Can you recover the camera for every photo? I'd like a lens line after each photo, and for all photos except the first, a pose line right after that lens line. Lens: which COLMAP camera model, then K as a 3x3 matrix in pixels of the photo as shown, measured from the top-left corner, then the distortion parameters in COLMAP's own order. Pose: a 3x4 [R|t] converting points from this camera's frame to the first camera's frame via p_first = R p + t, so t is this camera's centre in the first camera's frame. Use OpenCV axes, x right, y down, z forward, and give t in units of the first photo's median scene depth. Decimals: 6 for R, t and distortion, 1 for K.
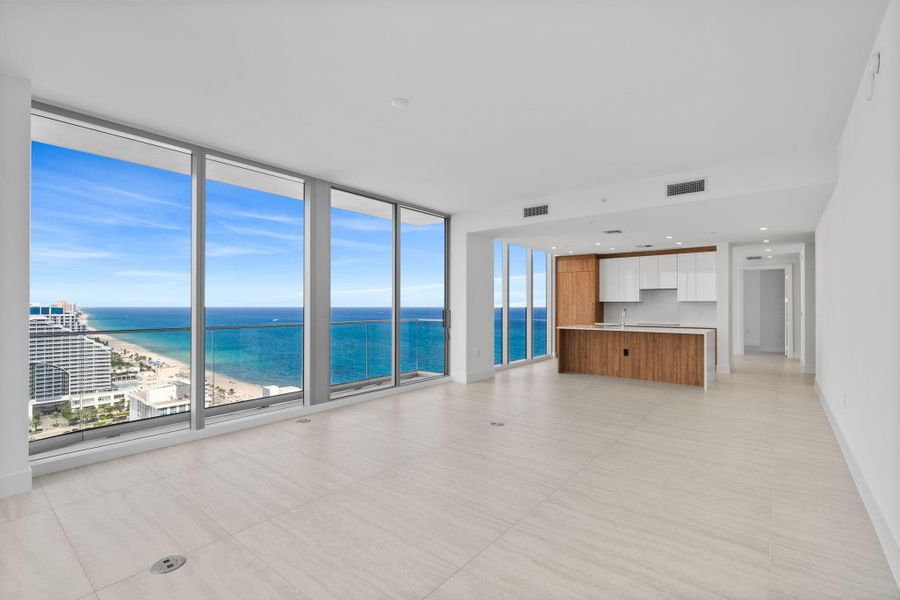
lens RADIAL K [[410.4, 0, 448.6], [0, 410.4, 303.8], [0, 0, 1]] dist [-0.000671, -0.000123]
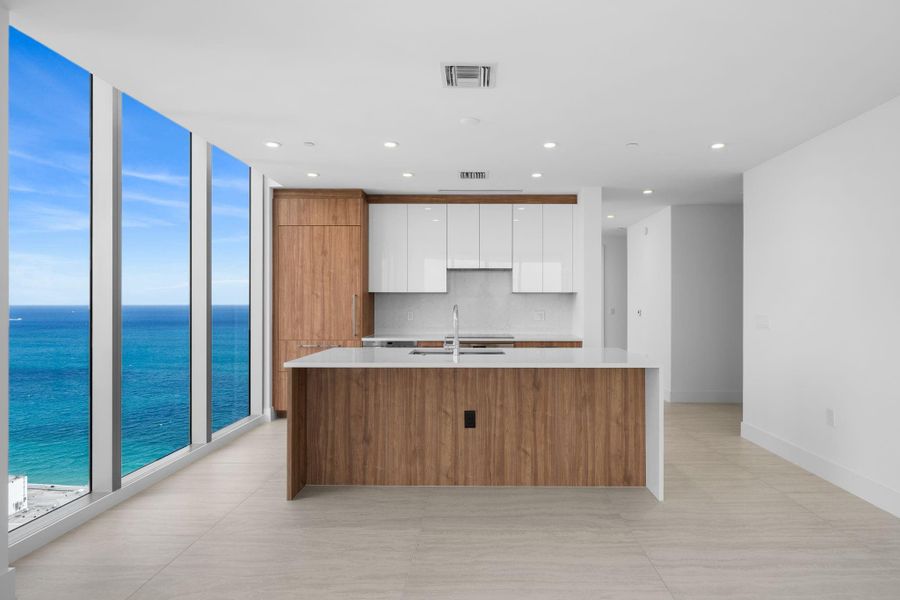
lens RADIAL K [[410.4, 0, 448.6], [0, 410.4, 303.8], [0, 0, 1]] dist [-0.000671, -0.000123]
pose [[0.774632, -0.004204, 0.632398, 0.158703], [-0.002026, 0.999956, 0.009130, 0.004477], [-0.632409, -0.008354, 0.774590, 0.665709]]
